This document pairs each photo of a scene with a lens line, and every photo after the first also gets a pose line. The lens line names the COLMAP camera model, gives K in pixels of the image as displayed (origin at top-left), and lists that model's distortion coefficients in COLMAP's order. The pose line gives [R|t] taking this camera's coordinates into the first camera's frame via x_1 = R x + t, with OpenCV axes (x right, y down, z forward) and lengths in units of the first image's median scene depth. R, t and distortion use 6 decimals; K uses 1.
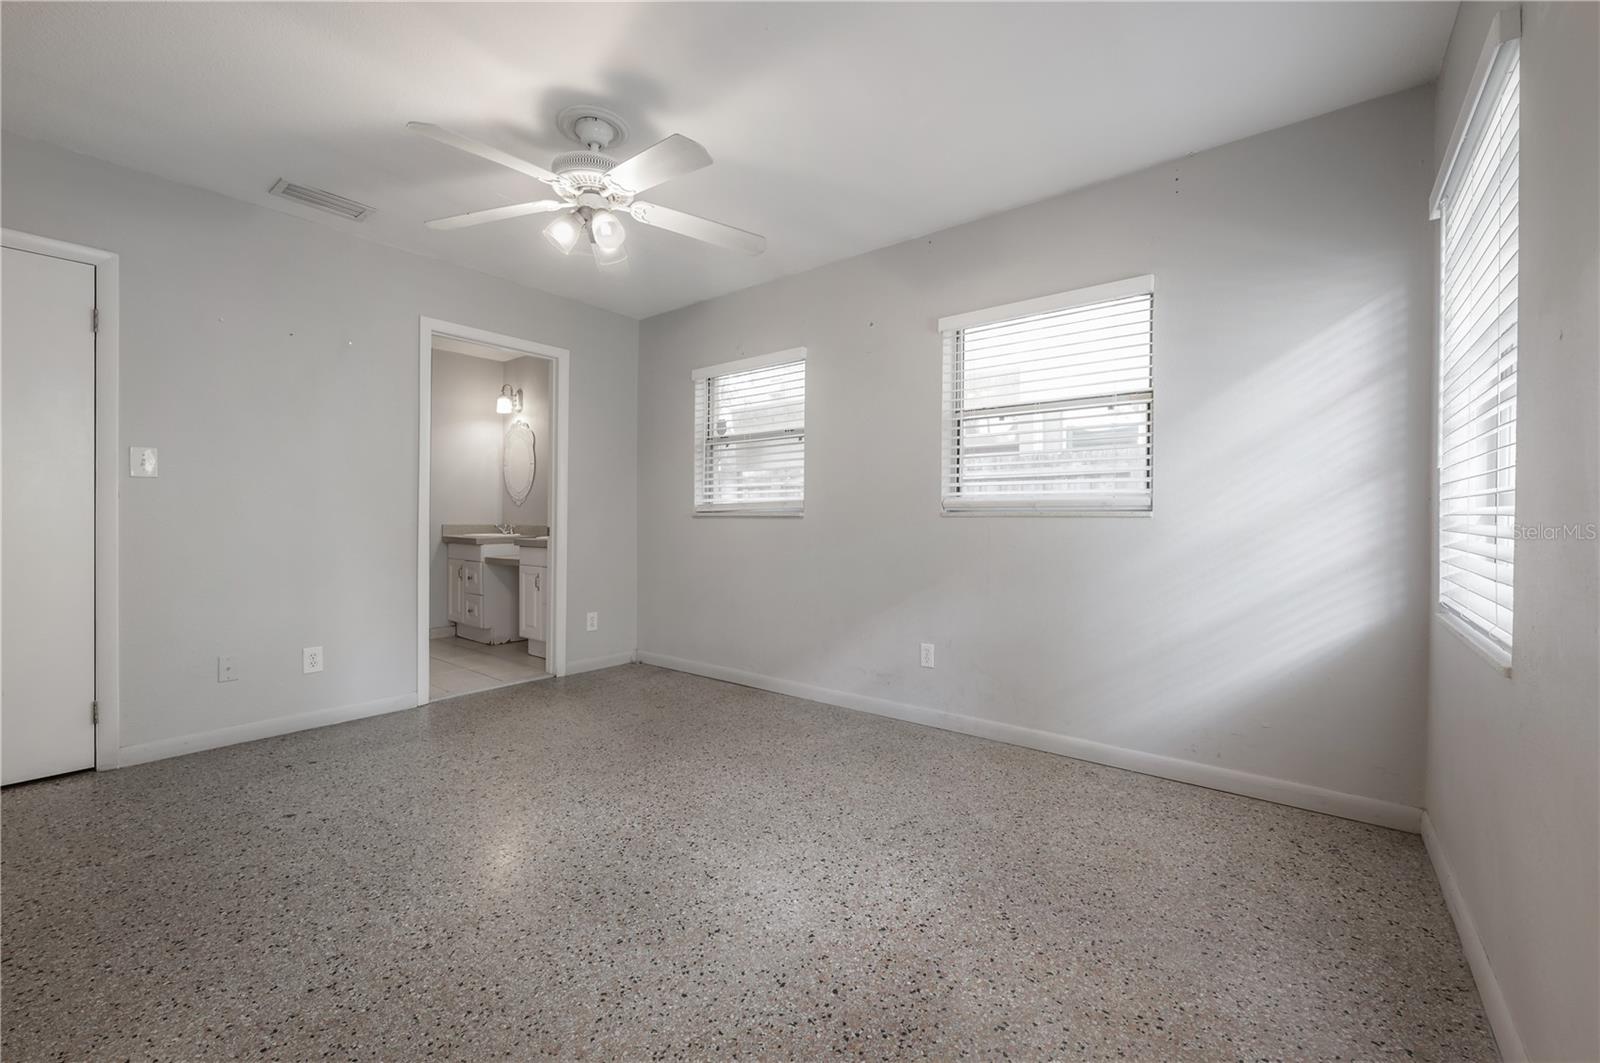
lens RADIAL K [[632.6, 0, 806.8], [0, 632.6, 517.3], [0, 0, 1]] dist [-0.000308, 0.000285]
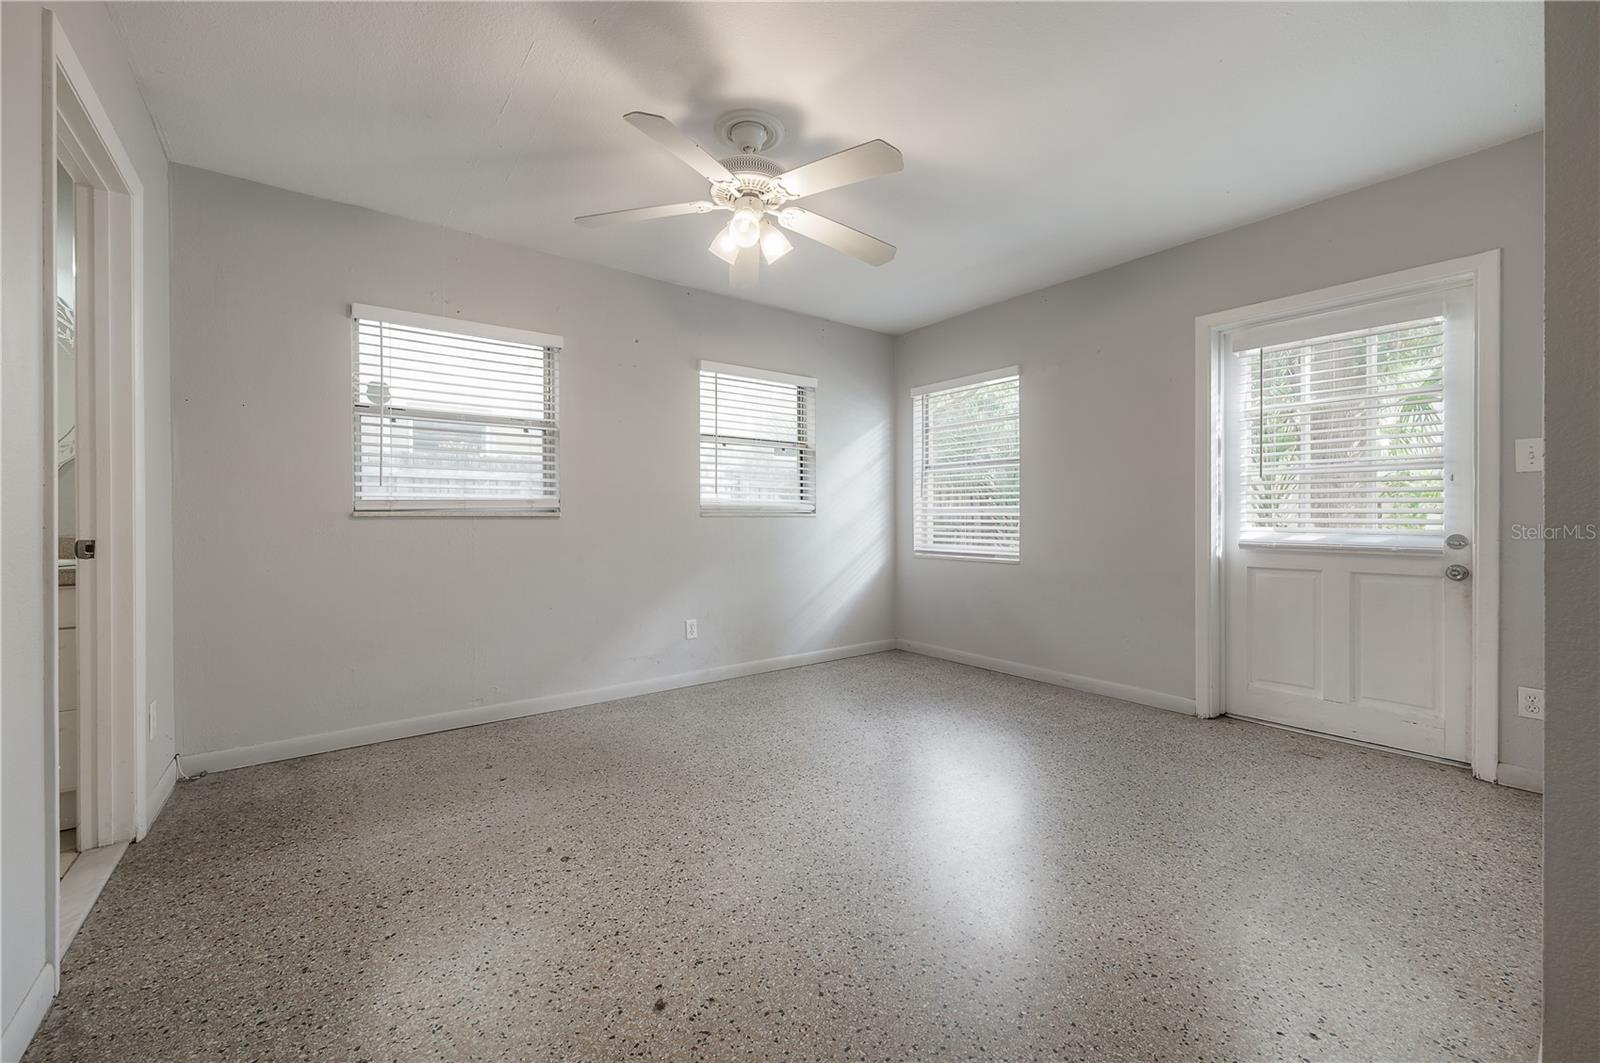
lens RADIAL K [[632.6, 0, 771.5], [0, 632.6, 522.0], [0, 0, 1]] dist [-0.000308, 0.000285]
pose [[0.282258, -0.005696, 0.959322, -0.969053], [0.004844, 0.999978, 0.004512, 0.004832], [-0.959326, 0.003374, 0.282279, 0.514419]]
